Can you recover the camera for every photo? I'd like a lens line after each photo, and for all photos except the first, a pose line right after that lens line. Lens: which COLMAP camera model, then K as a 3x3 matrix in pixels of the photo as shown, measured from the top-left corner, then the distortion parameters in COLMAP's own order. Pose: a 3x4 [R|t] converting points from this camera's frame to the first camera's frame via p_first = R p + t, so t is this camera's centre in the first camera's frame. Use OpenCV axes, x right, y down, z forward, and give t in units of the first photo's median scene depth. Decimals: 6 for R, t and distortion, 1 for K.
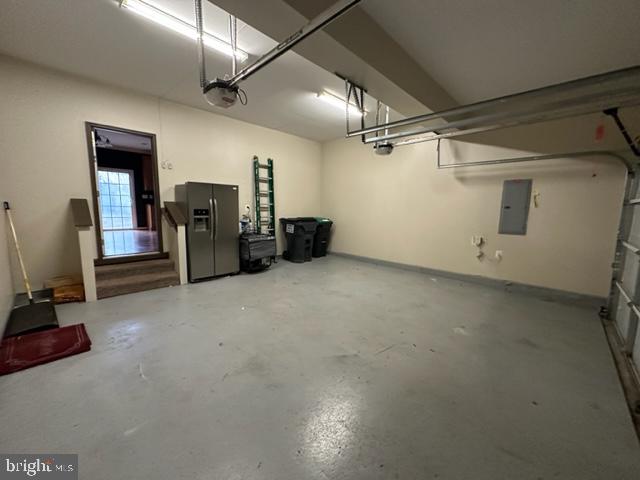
lens RADIAL K [[254.5, 0, 320.8], [0, 254.5, 240.3], [0, 0, 1]] dist [-0.003941, 0.000059]
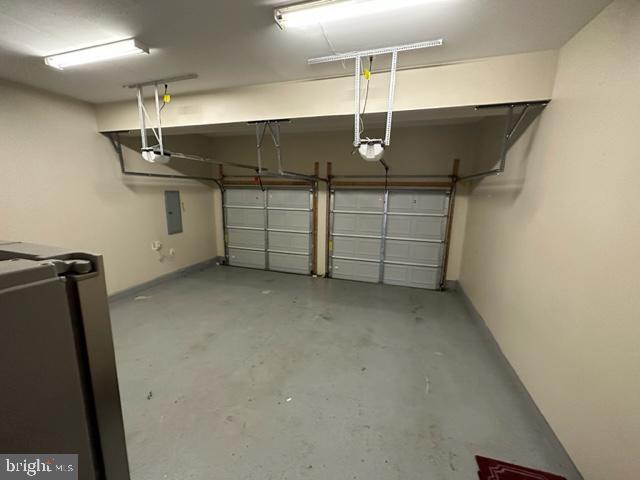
lens RADIAL K [[254.5, 0, 320.5], [0, 254.5, 237.9], [0, 0, 1]] dist [-0.003941, 0.000059]
pose [[-0.449441, -0.183000, 0.874365, -0.727798], [0.094039, 0.963661, 0.250028, -0.267222], [-0.888346, 0.194597, -0.415900, 0.944621]]
